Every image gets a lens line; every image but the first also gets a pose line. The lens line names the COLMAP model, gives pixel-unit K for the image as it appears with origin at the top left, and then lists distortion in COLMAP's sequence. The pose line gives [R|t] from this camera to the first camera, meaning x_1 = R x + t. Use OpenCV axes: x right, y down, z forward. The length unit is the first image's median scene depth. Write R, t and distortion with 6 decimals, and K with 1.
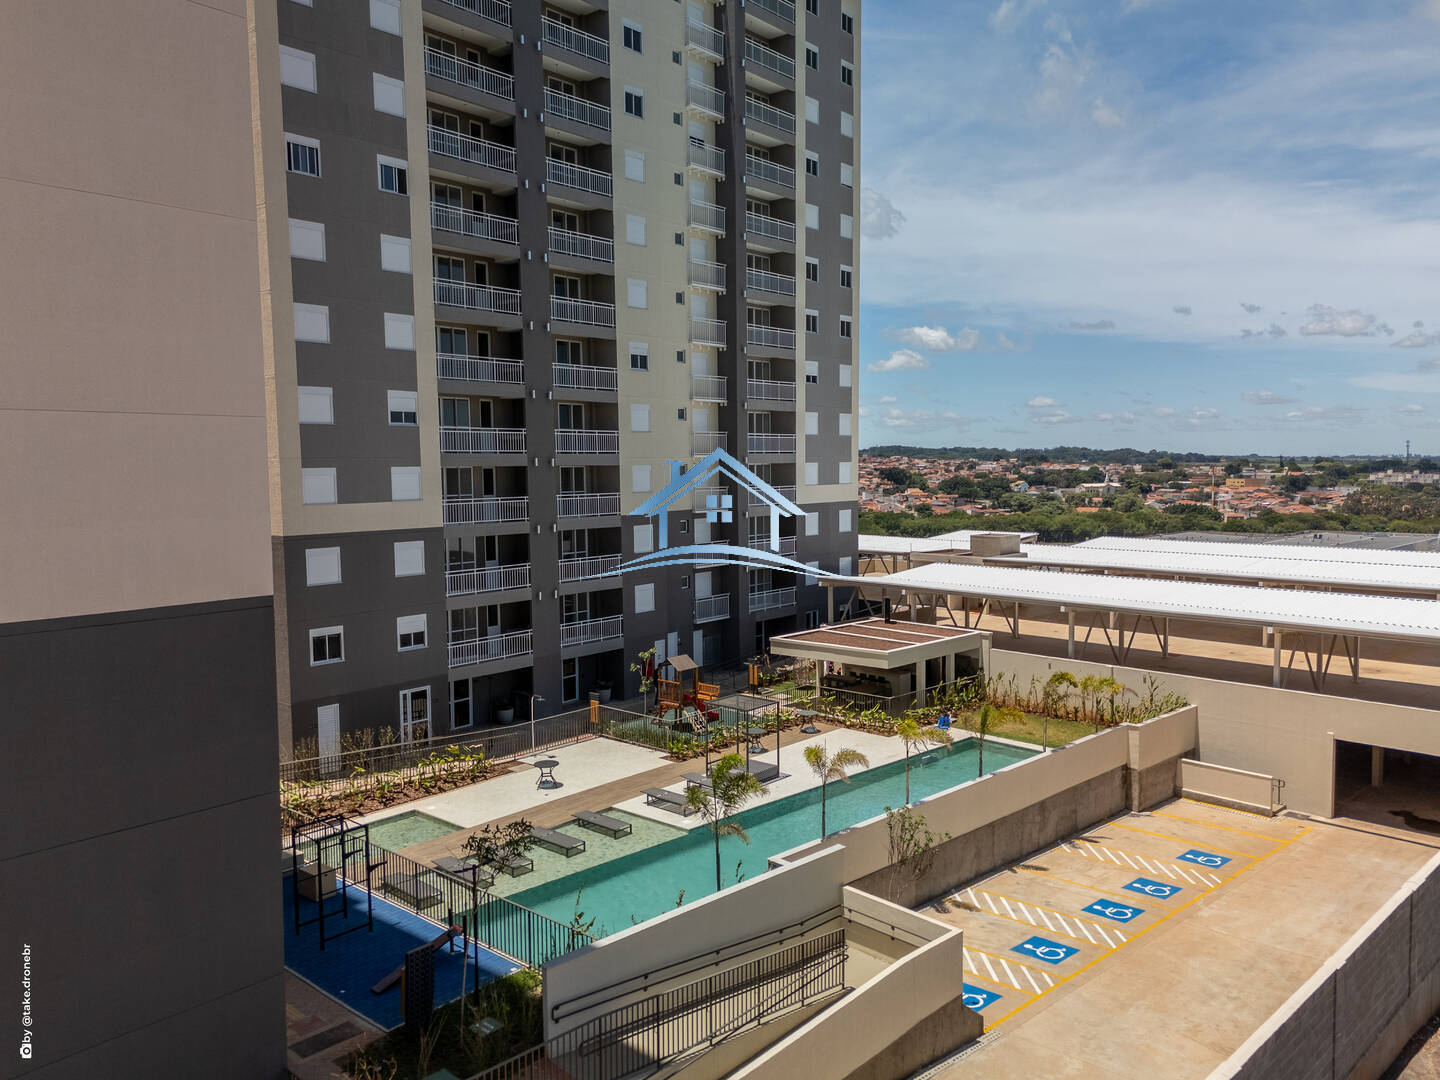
lens RADIAL K [[1062.0, 0, 722.6], [0, 1062.0, 551.6], [0, 0, 1]] dist [0.045466, -0.011813]
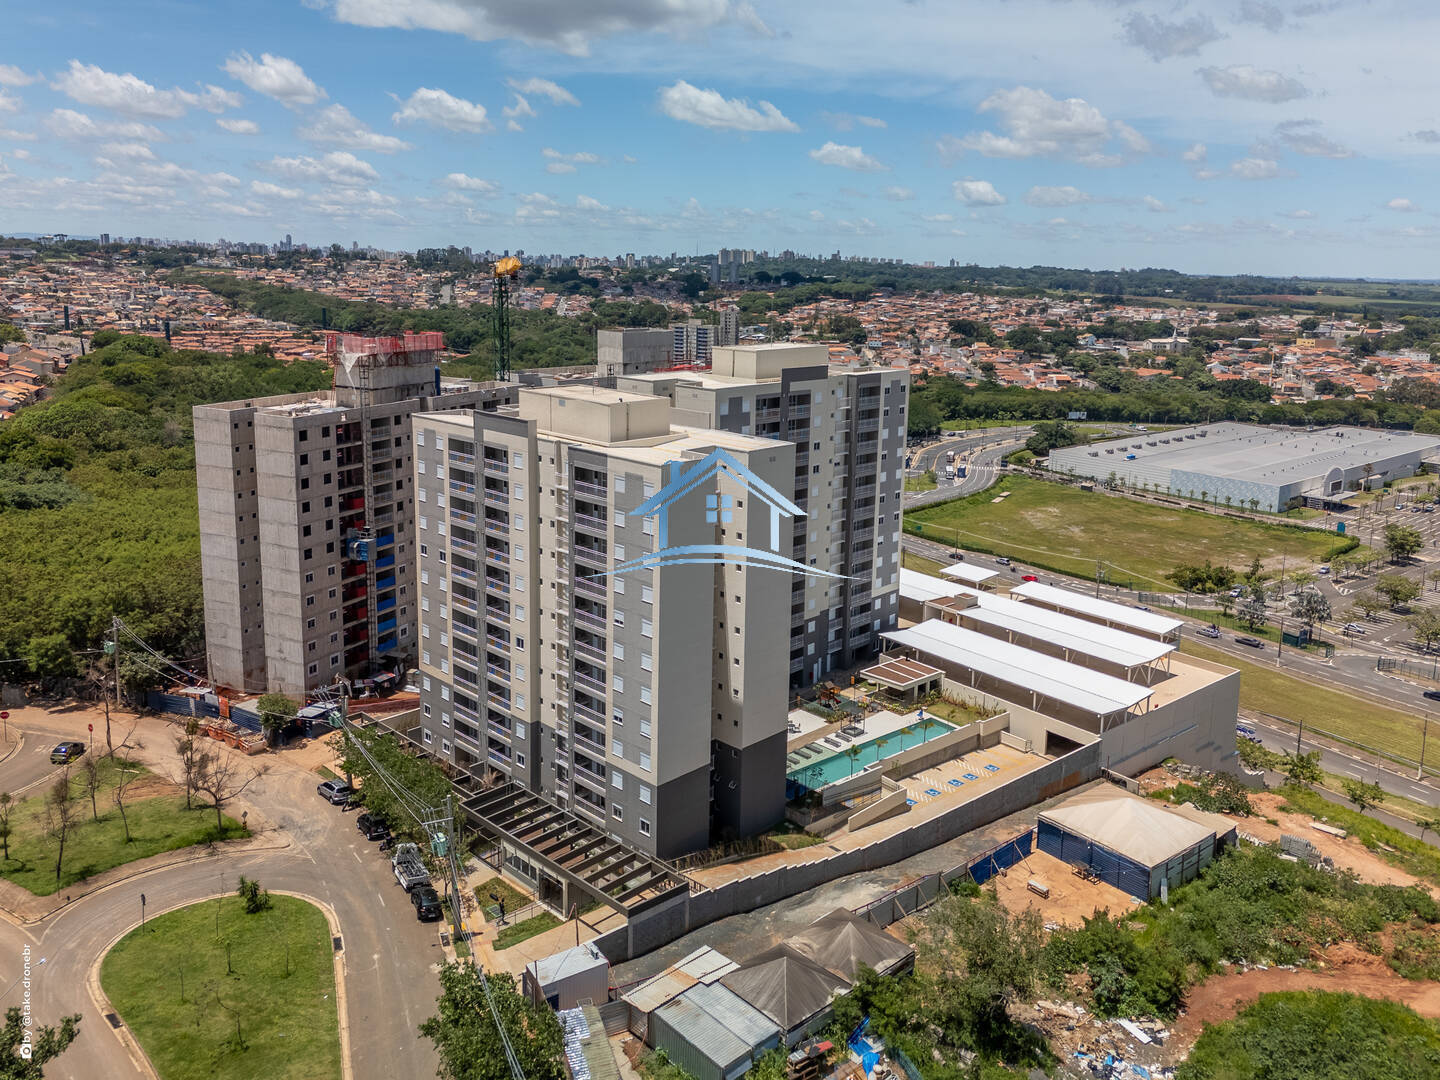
lens RADIAL K [[1062.0, 0, 692.3], [0, 1062.0, 456.5], [0, 0, 1]] dist [0.045466, -0.011813]
pose [[0.995666, 0.032174, -0.087259, -0.155649], [-0.024779, 0.996112, 0.084542, -0.652771], [0.089640, -0.082013, 0.992592, -1.609231]]
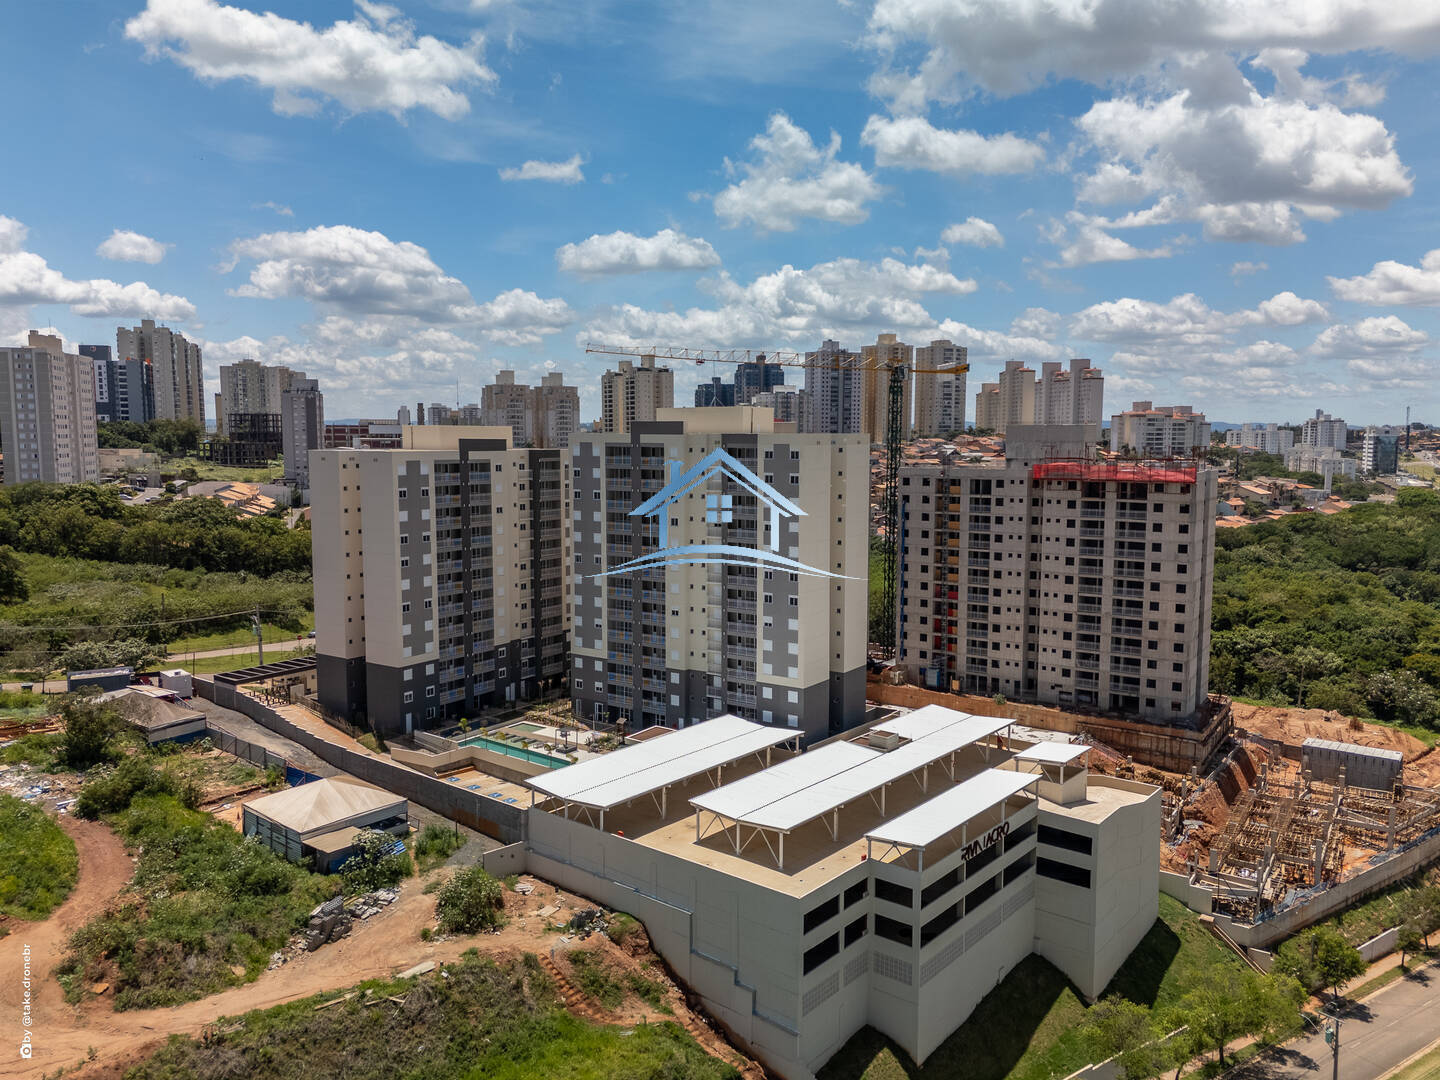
lens RADIAL K [[1062.0, 0, 726.4], [0, 1062.0, 537.8], [0, 0, 1]] dist [0.045466, -0.011813]
pose [[0.124727, 0.103608, -0.986767, 2.575889], [-0.091394, 0.991504, 0.092553, -0.629358], [0.987973, 0.078641, 0.133136, 0.759843]]
